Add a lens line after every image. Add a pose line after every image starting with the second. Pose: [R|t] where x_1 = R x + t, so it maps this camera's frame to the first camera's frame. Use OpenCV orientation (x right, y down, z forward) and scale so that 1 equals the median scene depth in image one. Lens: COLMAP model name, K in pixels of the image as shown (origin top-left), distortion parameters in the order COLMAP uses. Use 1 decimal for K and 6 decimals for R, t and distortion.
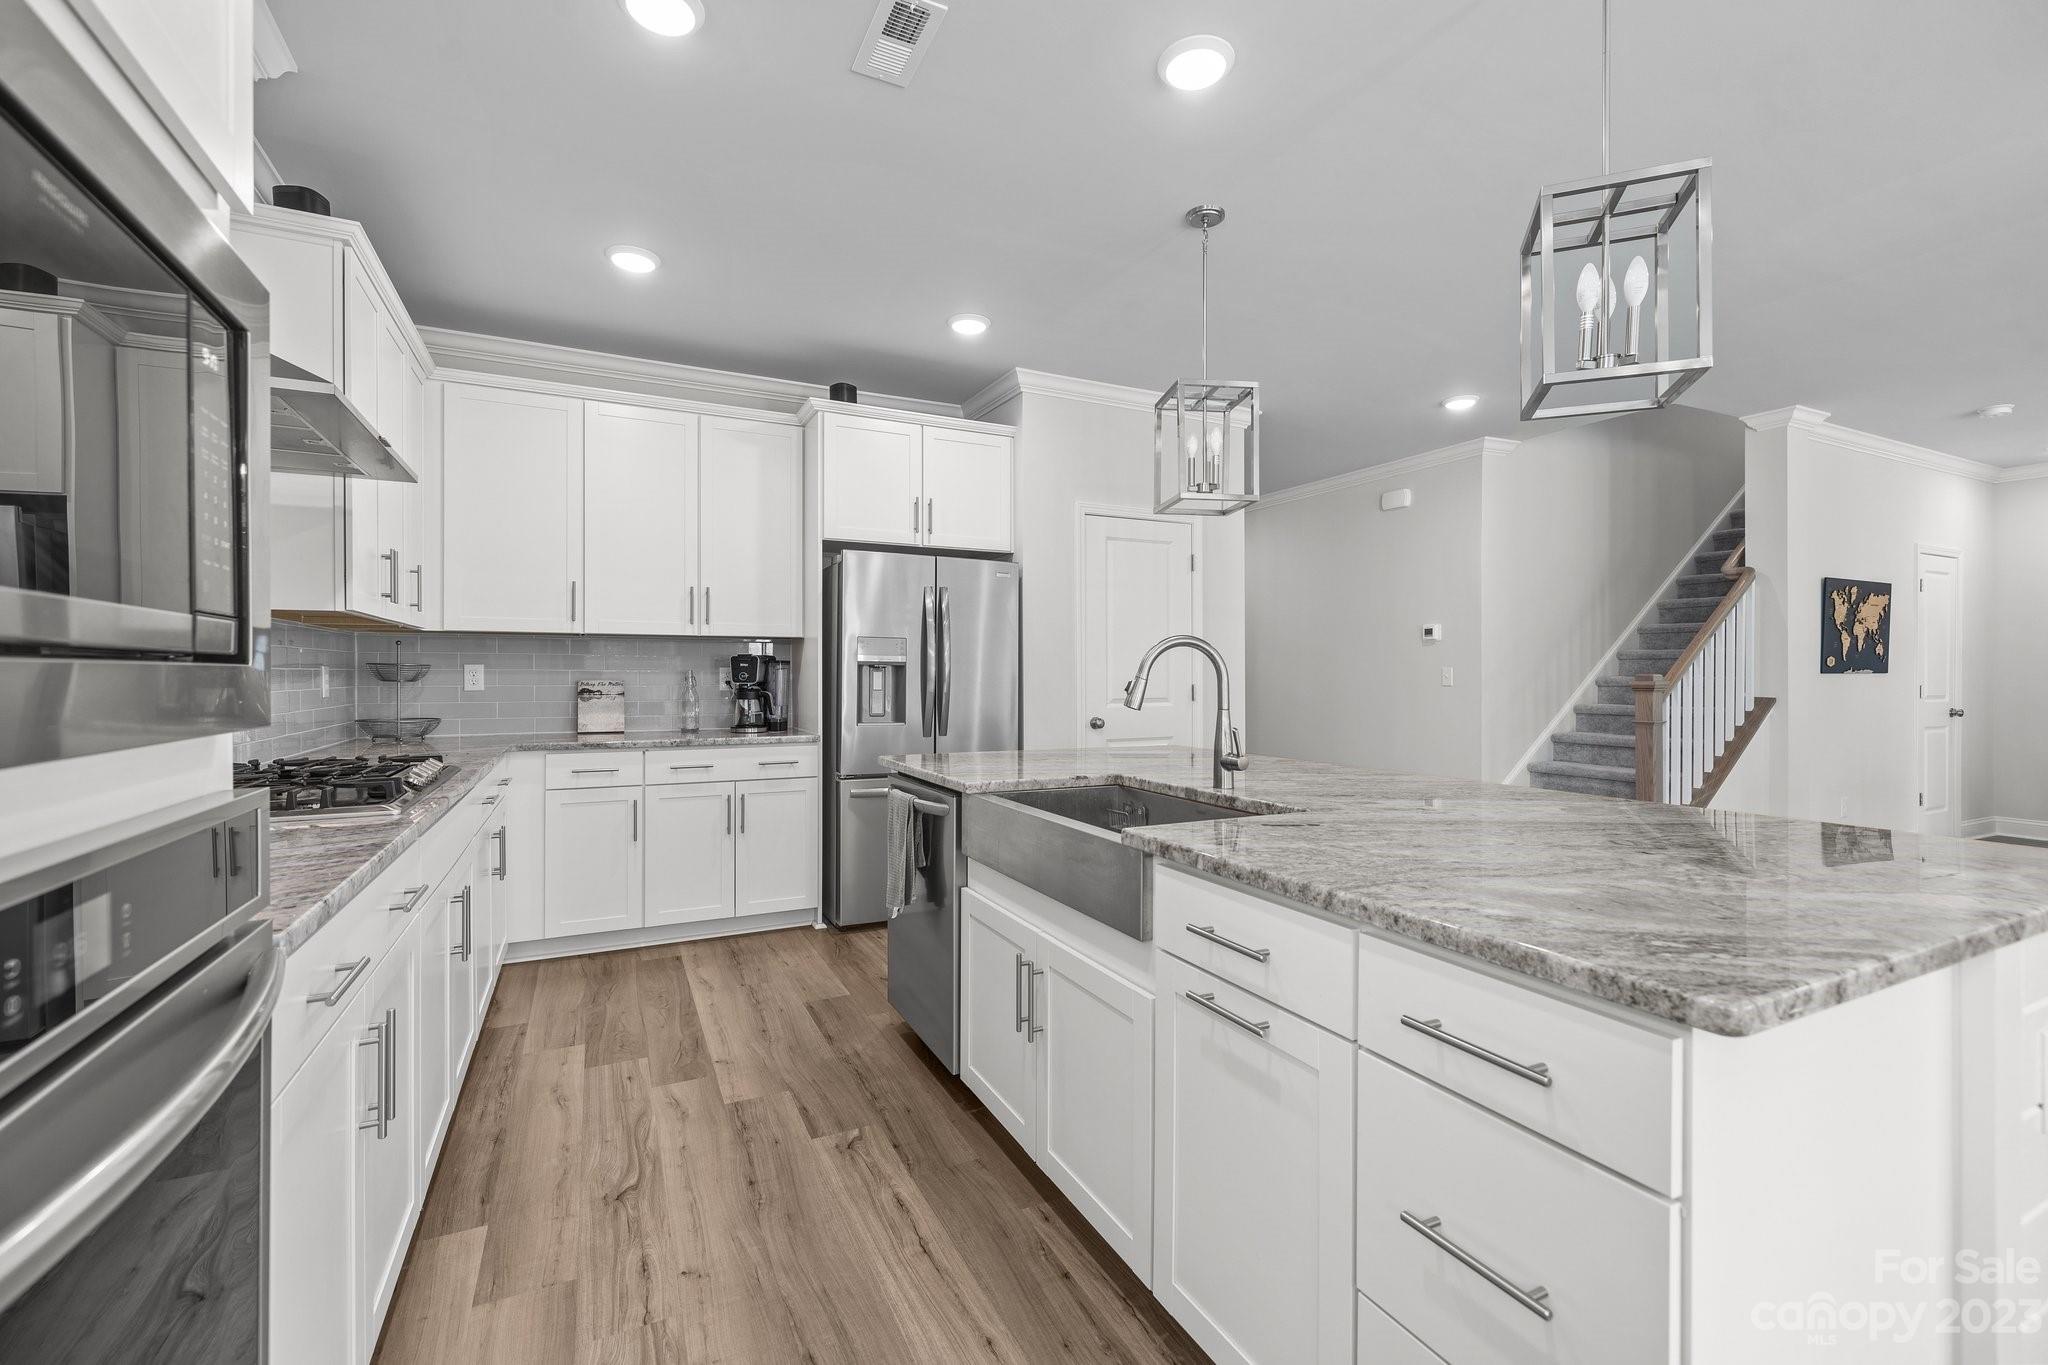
lens RADIAL K [[865.7, 0, 1023.2], [0, 865.7, 673.3], [0, 0, 1]] dist [0.000103, 0.000020]
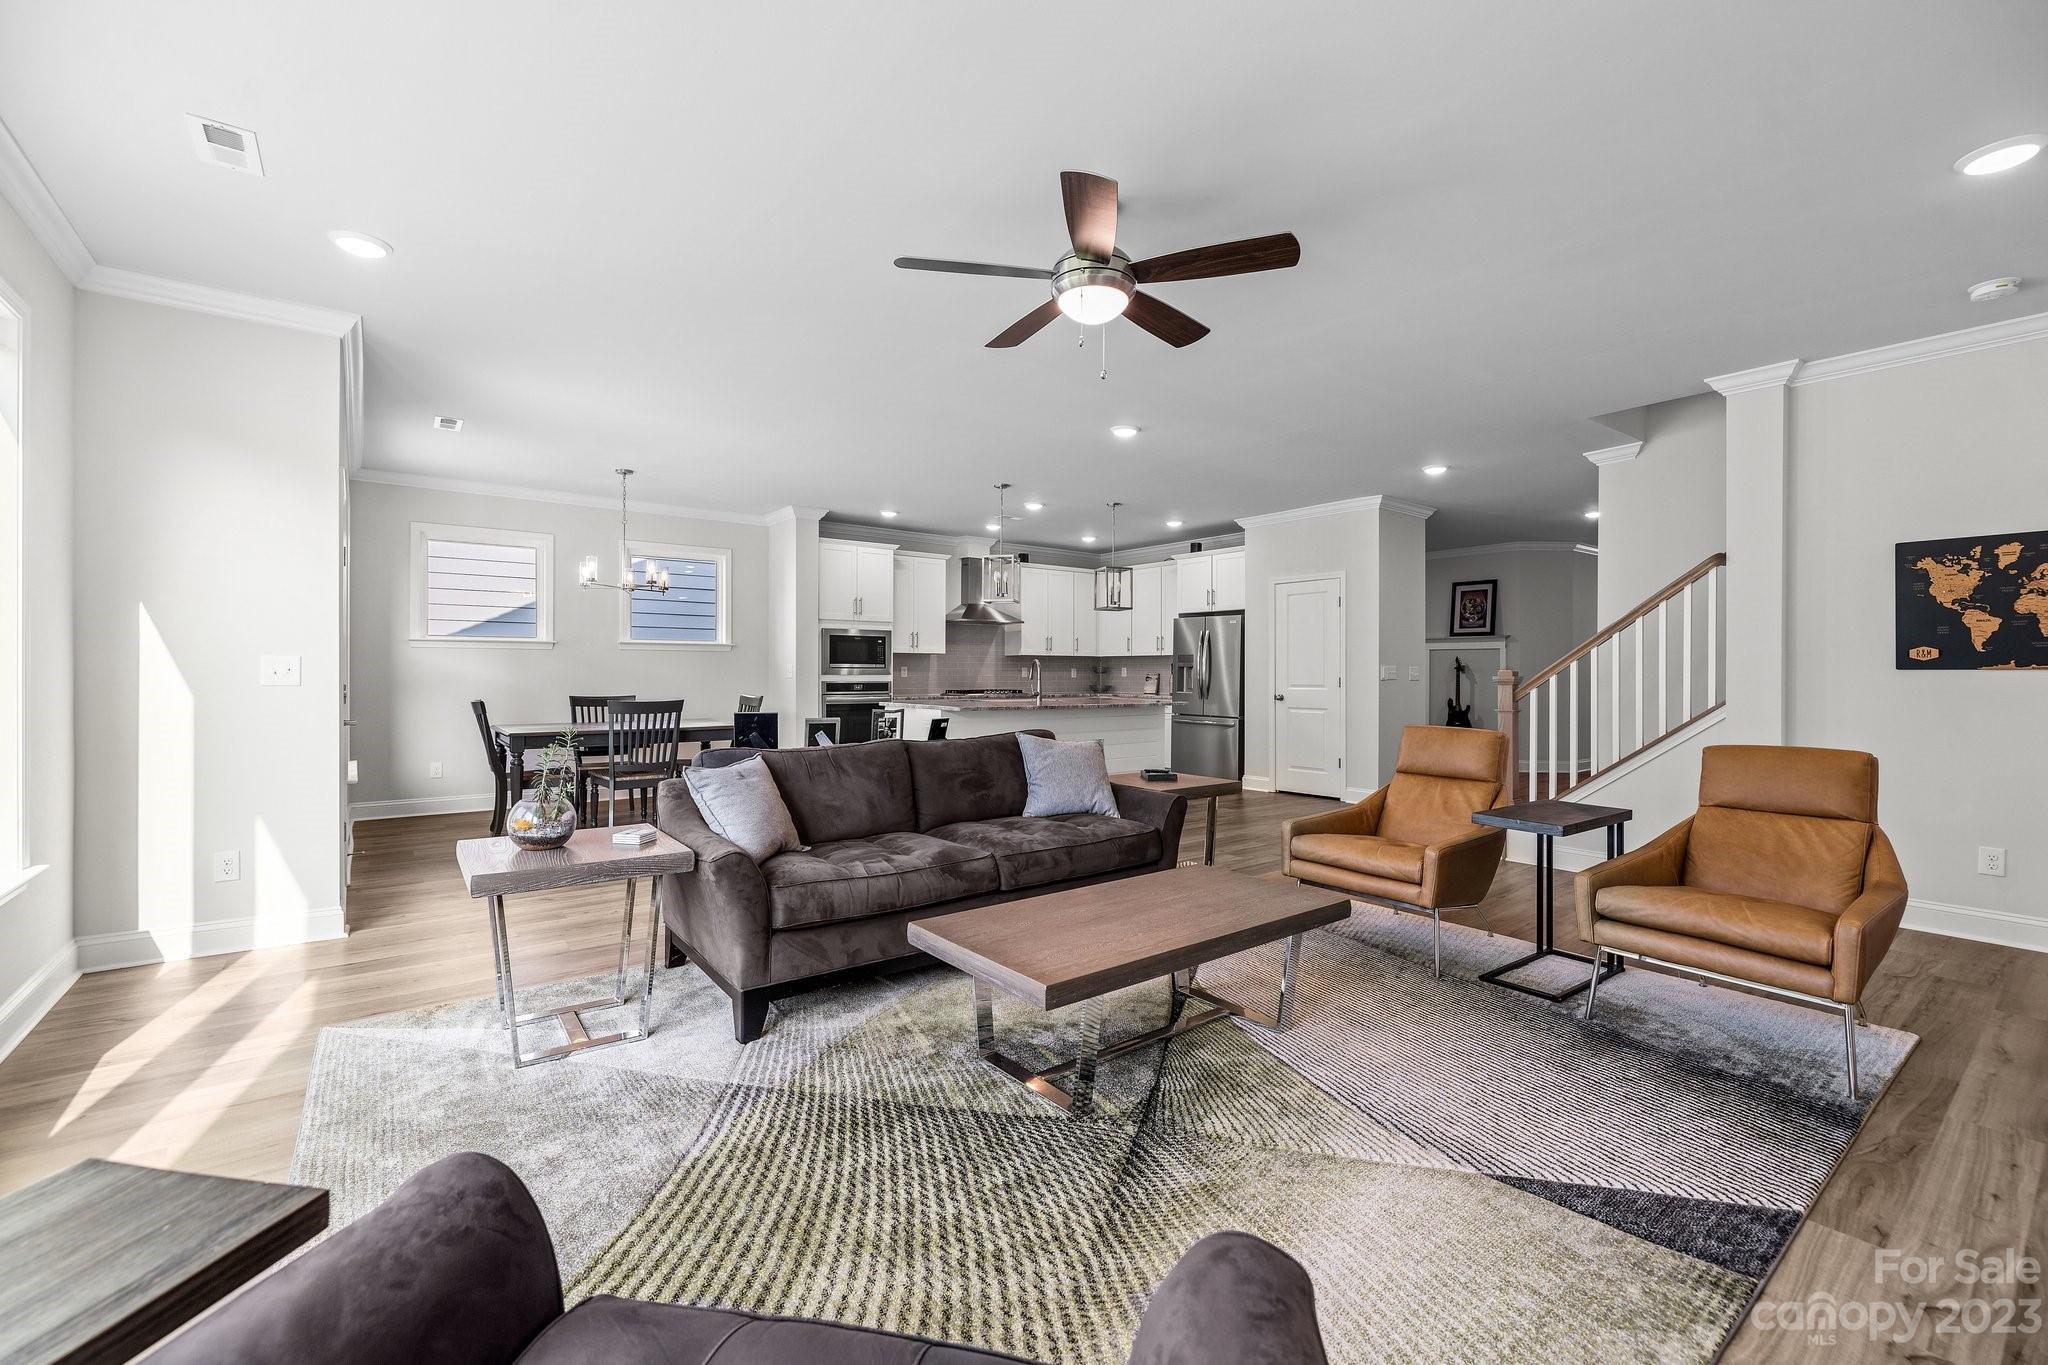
lens RADIAL K [[865.7, 0, 1023.2], [0, 865.7, 673.3], [0, 0, 1]] dist [0.000103, 0.000020]
pose [[0.192782, 0.000807, -0.981241, 1.616473], [-0.003416, 0.999994, 0.000151, 0.006695], [0.981236, 0.003322, 0.192783, 0.111541]]
